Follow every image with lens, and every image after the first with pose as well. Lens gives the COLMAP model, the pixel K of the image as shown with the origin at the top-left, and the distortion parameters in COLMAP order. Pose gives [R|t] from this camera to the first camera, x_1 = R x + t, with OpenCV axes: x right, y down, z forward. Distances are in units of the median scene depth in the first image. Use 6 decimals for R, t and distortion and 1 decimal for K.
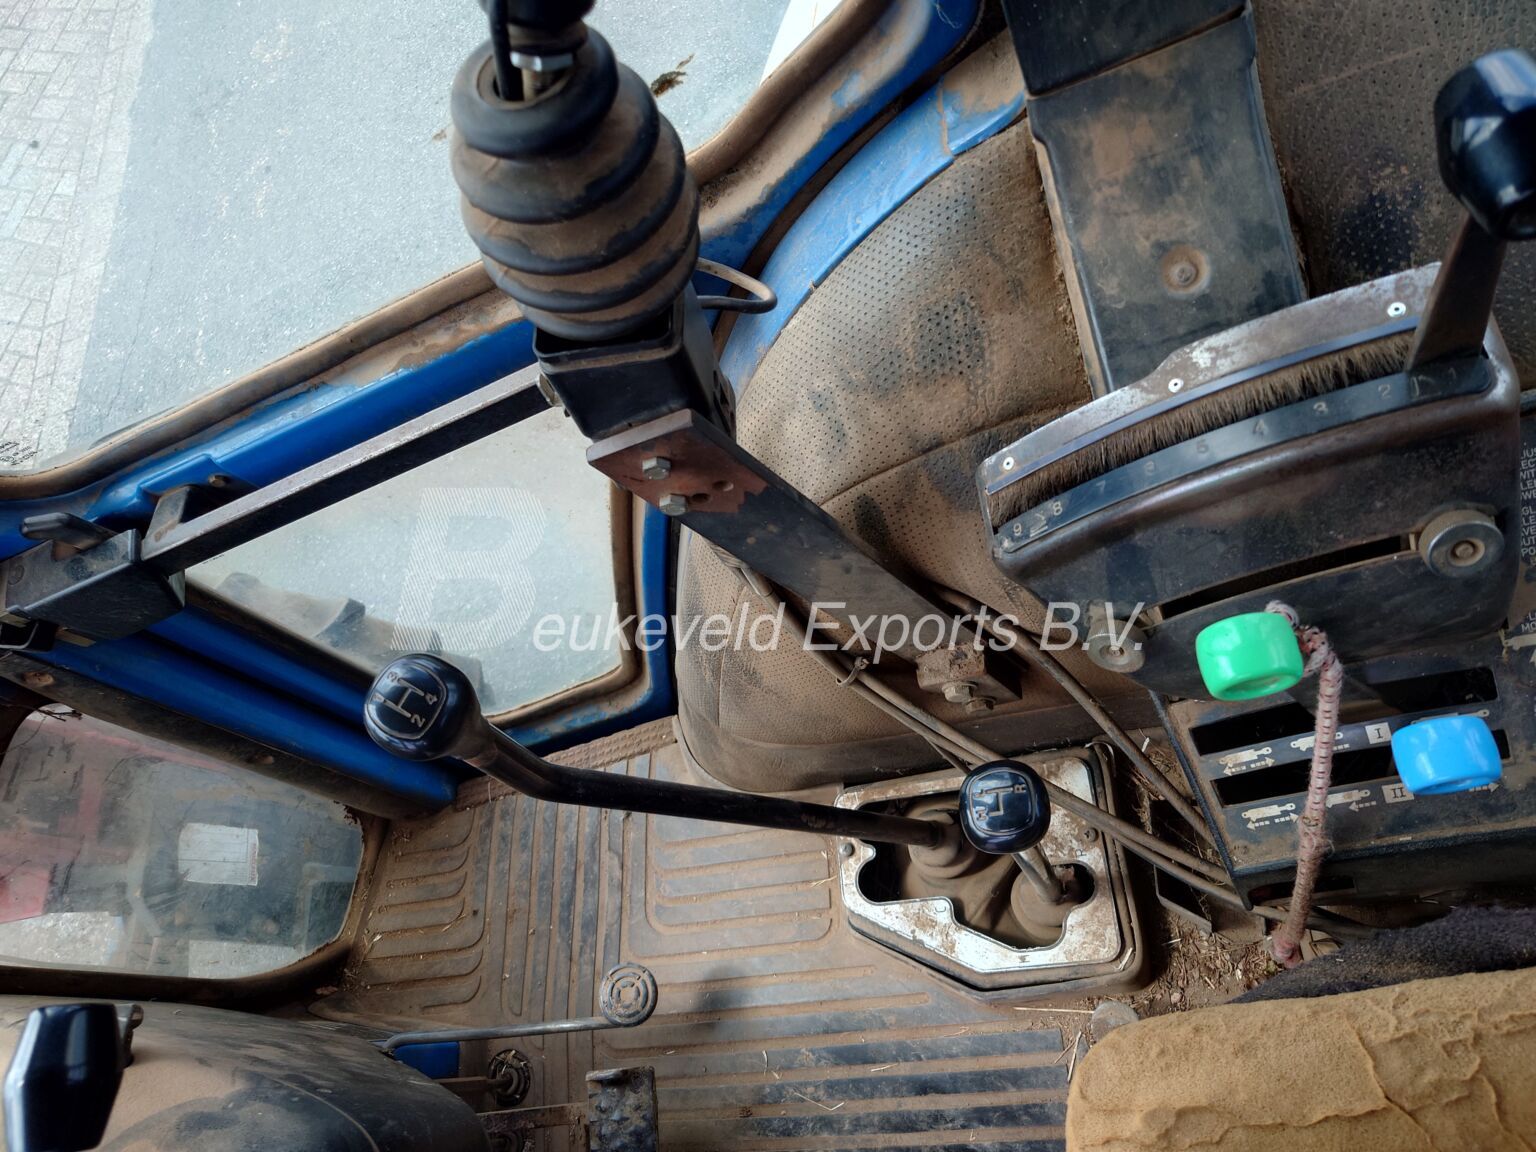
lens RADIAL K [[1104.9, 0, 767.1], [0, 1104.9, 620.3], [0, 0, 1]] dist [-0.024364, 0.023888]
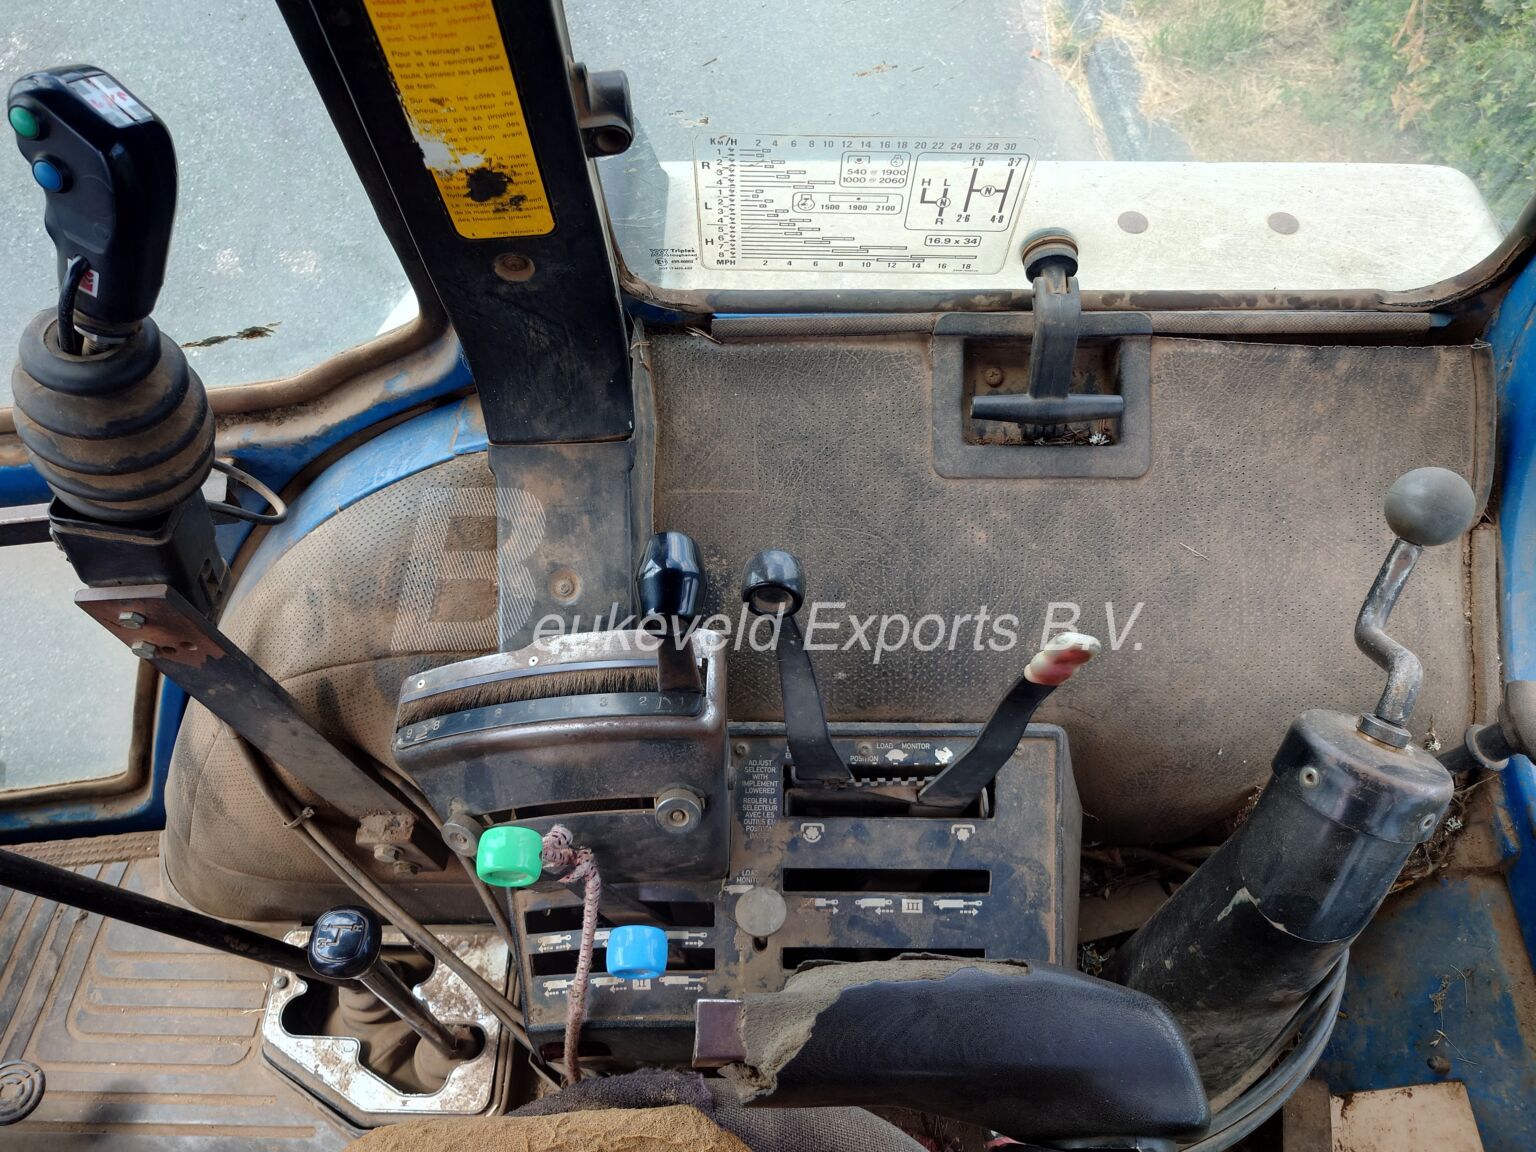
lens RADIAL K [[1104.9, 0, 767.1], [0, 1104.9, 620.3], [0, 0, 1]] dist [-0.024364, 0.023888]
pose [[0.921617, 0.262403, 0.285948, 0.180355], [-0.210661, 0.957034, -0.199267, -0.033105], [-0.325950, 0.123410, 0.937297, -0.364809]]
